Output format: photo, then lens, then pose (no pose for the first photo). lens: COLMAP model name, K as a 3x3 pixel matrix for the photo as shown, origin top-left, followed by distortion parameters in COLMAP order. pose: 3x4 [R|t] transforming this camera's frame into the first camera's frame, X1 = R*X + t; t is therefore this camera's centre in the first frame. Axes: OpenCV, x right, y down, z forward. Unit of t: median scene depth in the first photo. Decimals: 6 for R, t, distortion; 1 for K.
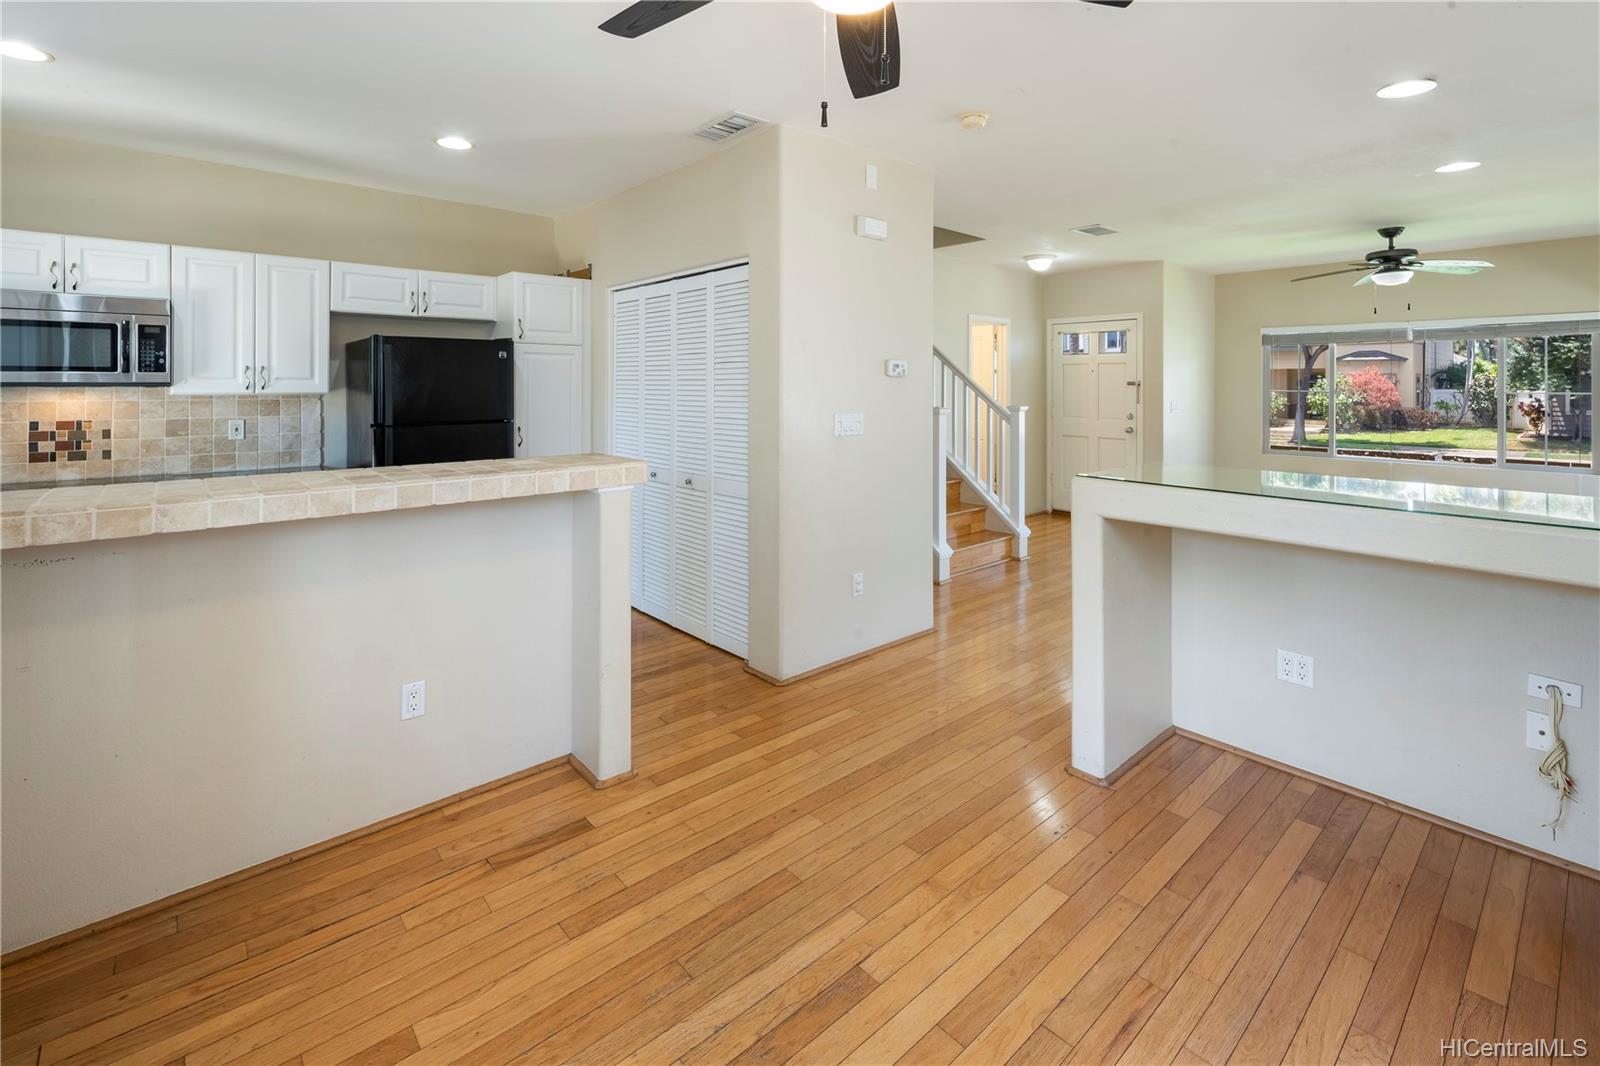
lens RADIAL K [[728.3, 0, 794.9], [0, 728.3, 382.3], [0, 0, 1]] dist [0.009507, -0.006998]
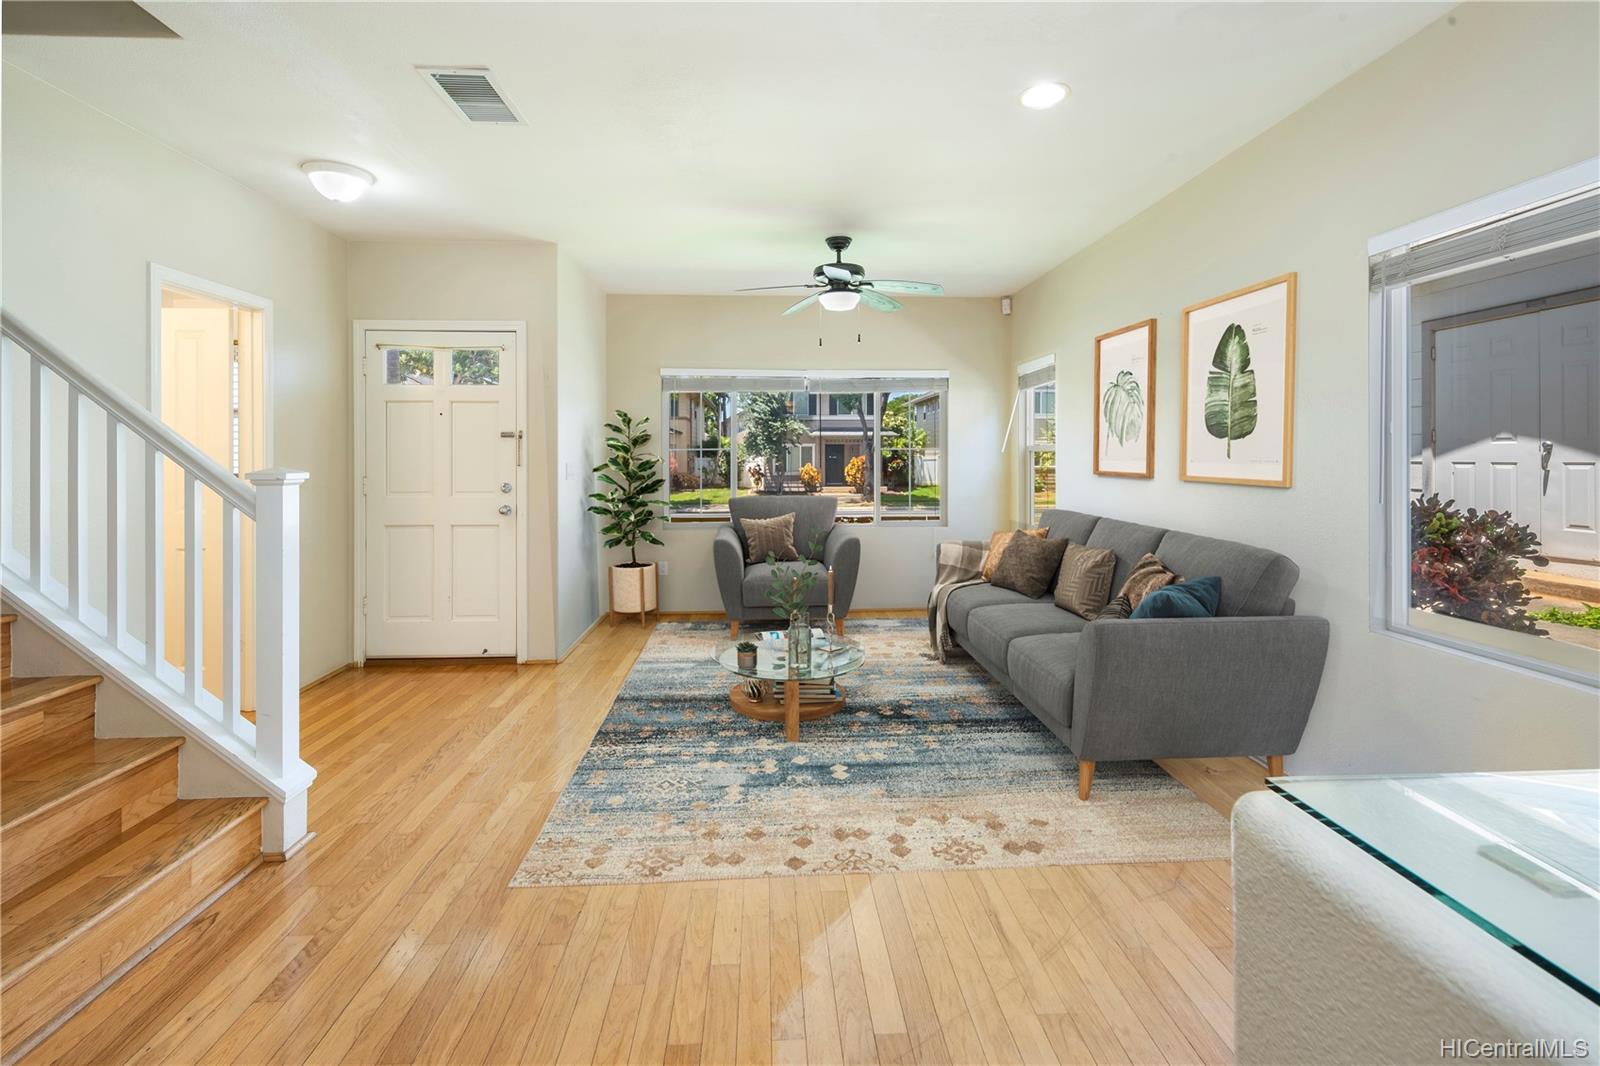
lens RADIAL K [[707.1, 0, 804.4], [0, 707.1, 459.2], [0, 0, 1]] dist [0.008358, -0.006286]
pose [[0.618101, -0.005981, 0.786076, 0.136798], [0.001506, 0.999978, 0.006424, 0.017871], [-0.786097, -0.002787, 0.618097, 0.406355]]
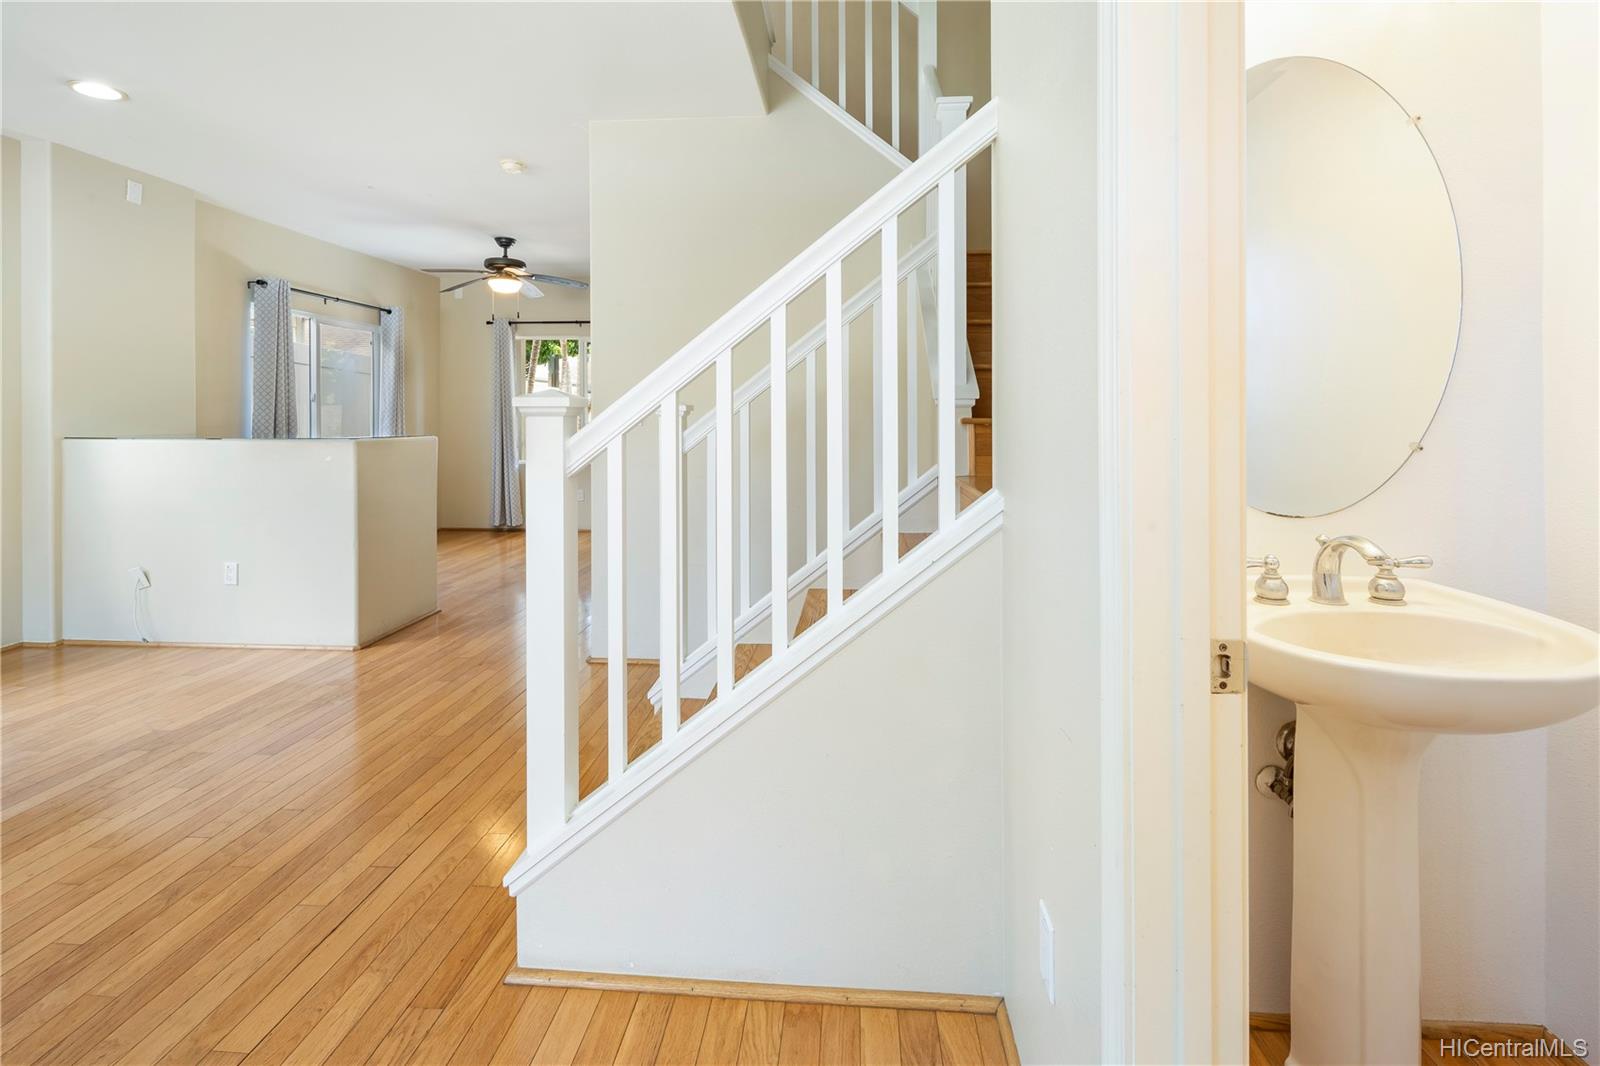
lens RADIAL K [[714.7, 0, 796.6], [0, 714.7, 416.5], [0, 0, 1]] dist [0.009575, -0.006816]
pose [[-0.717838, -0.002981, -0.696203, 0.326526], [-0.001805, 0.999995, -0.002421, 0.031330], [0.696207, -0.000481, -0.717841, 0.961583]]
